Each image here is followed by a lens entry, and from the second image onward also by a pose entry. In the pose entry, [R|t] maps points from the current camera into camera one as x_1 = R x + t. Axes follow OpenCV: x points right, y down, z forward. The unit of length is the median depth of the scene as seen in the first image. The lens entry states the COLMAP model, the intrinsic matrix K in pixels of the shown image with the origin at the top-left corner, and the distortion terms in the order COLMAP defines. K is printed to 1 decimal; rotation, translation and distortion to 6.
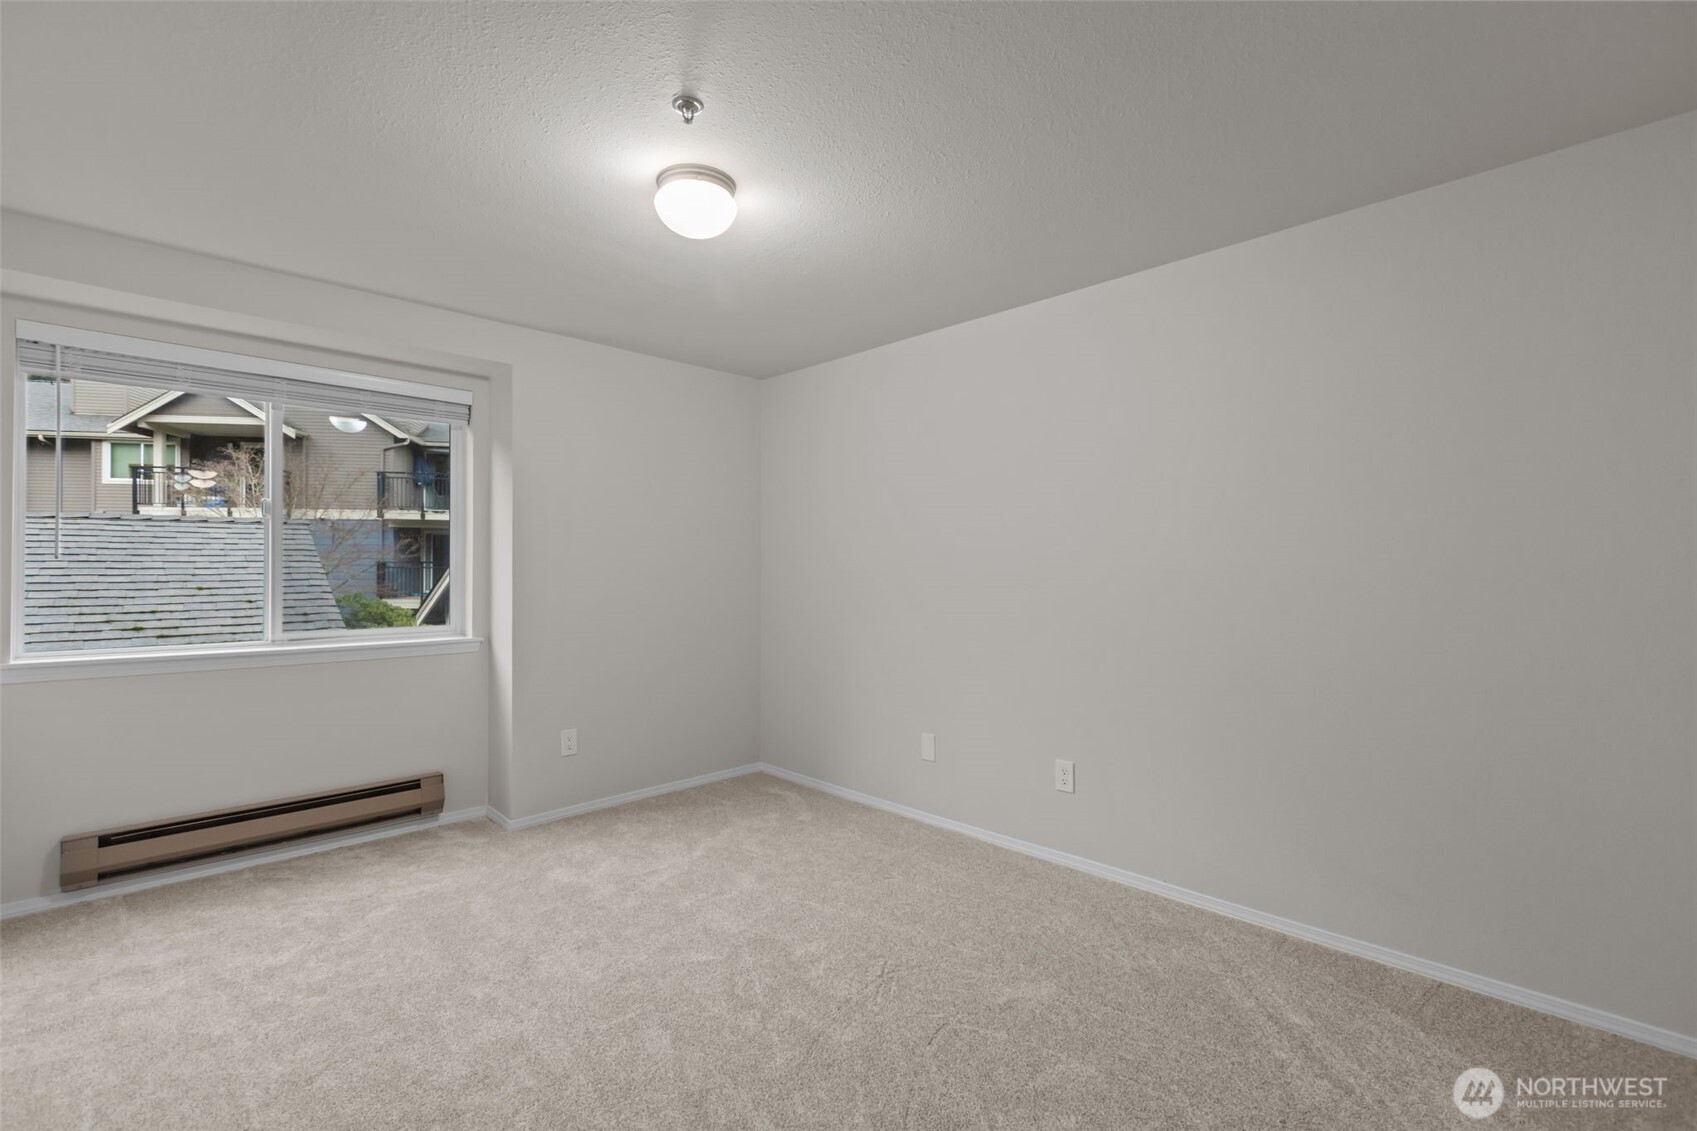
lens RADIAL K [[757.8, 0, 861.1], [0, 757.8, 569.2], [0, 0, 1]] dist [0.004129, 0.000043]
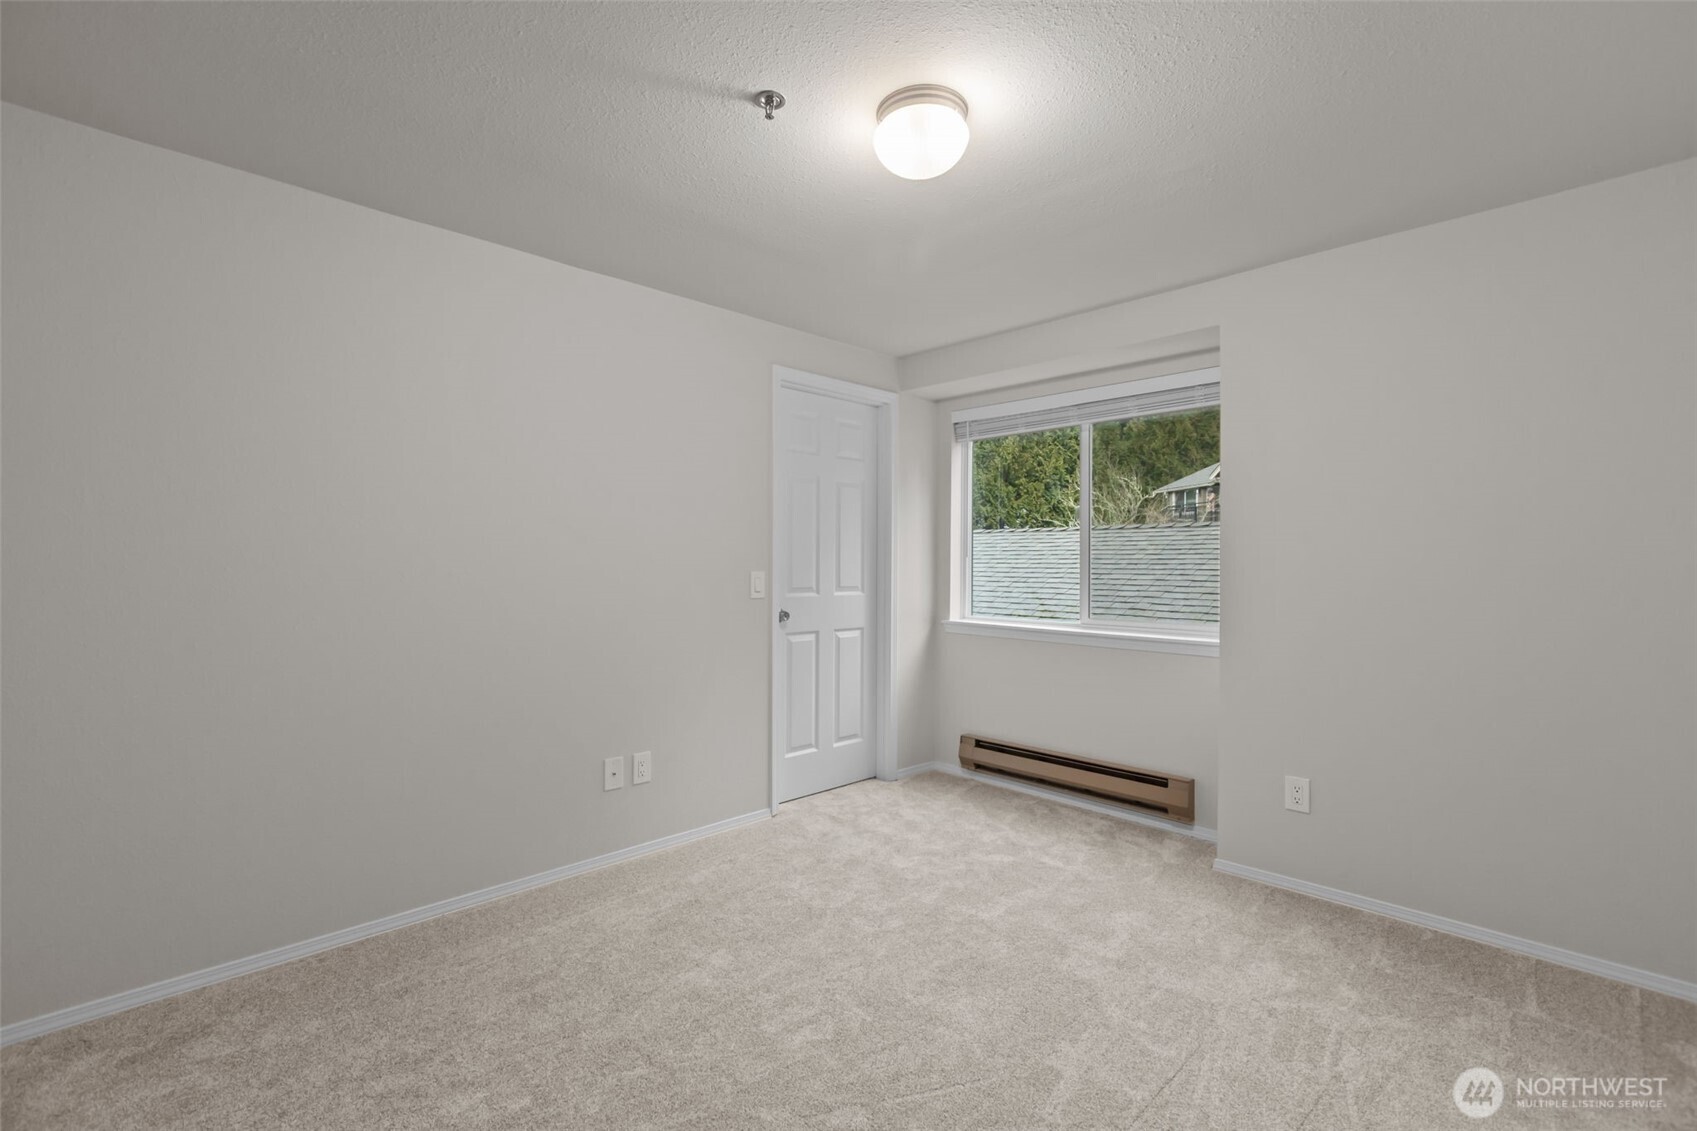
lens RADIAL K [[757.8, 0, 821.4], [0, 757.8, 546.3], [0, 0, 1]] dist [0.004129, 0.000043]
pose [[-0.020813, -0.020979, -0.999563, 0.437889], [-0.010635, 0.999728, -0.020761, 0.002986], [0.999727, 0.010199, -0.021030, 0.608716]]
